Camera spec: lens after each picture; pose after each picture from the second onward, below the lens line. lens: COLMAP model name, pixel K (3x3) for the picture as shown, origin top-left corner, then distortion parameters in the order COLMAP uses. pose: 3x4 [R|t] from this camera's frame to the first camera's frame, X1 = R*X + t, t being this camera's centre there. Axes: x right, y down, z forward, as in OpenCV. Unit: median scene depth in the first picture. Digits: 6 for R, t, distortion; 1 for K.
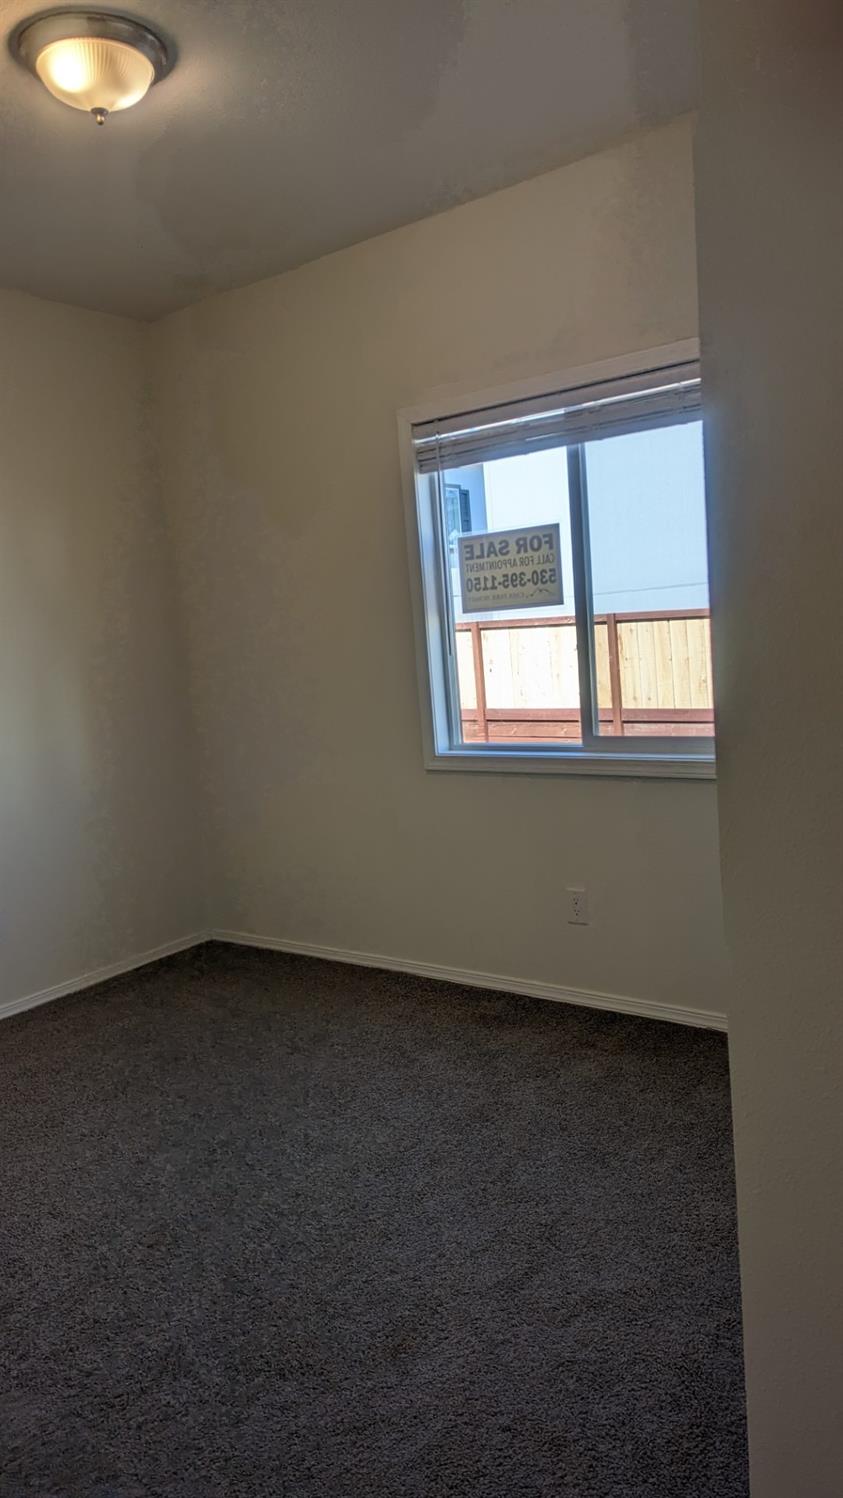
lens RADIAL K [[1066.9, 0, 428.0], [0, 1066.9, 776.1], [0, 0, 1]] dist [0.031185, -0.003354]
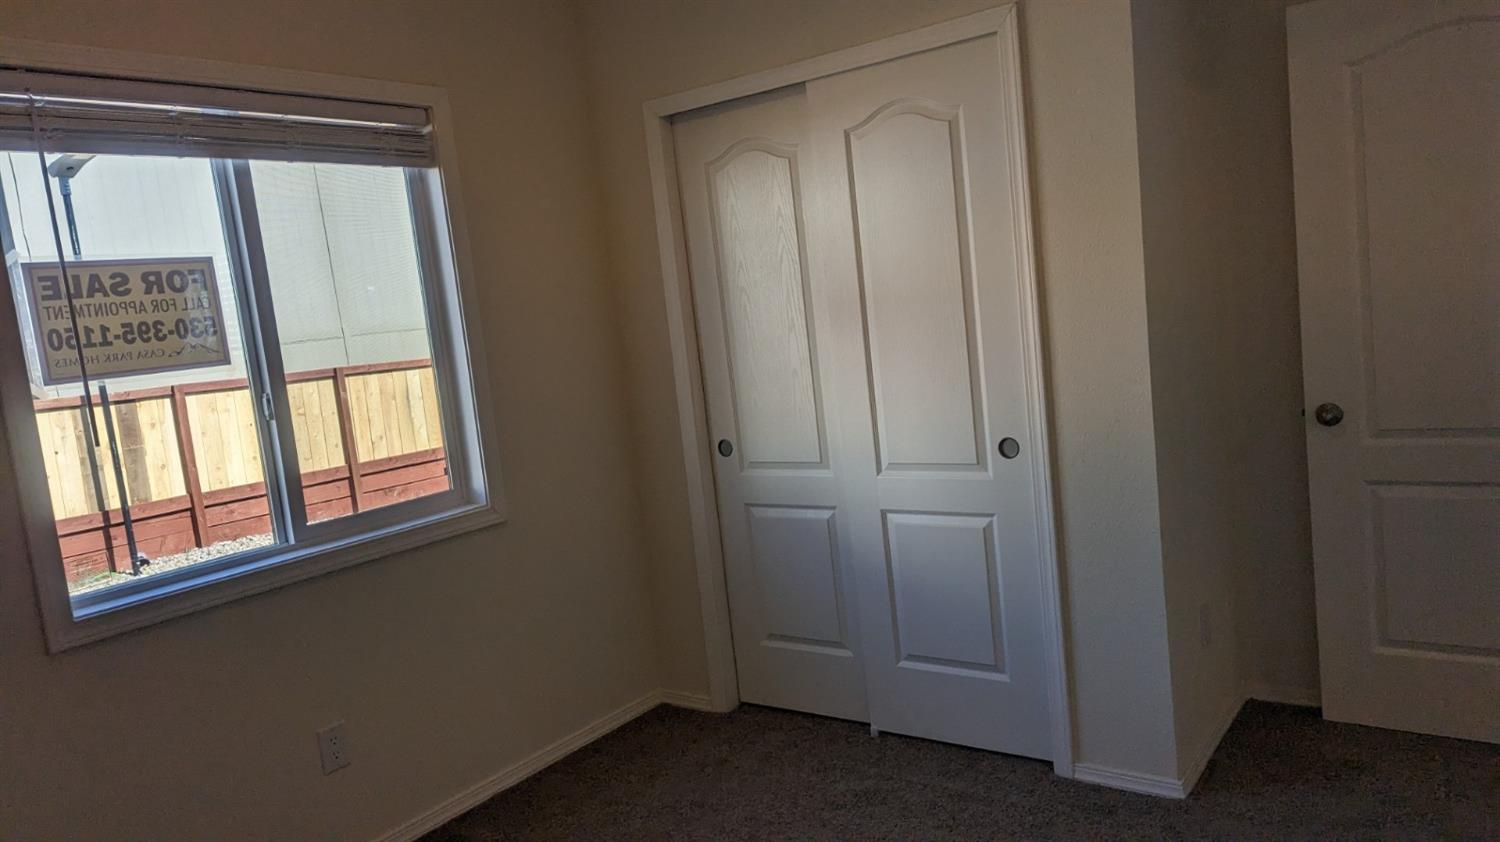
lens RADIAL K [[1068.3, 0, 750.0], [0, 1068.3, 421.0], [0, 0, 1]] dist [0.031185, -0.003354]
pose [[0.003355, -0.027478, 0.999617, -0.607861], [0.256961, 0.966080, 0.025694, -0.047666], [-0.966416, 0.256776, 0.010302, 0.638357]]
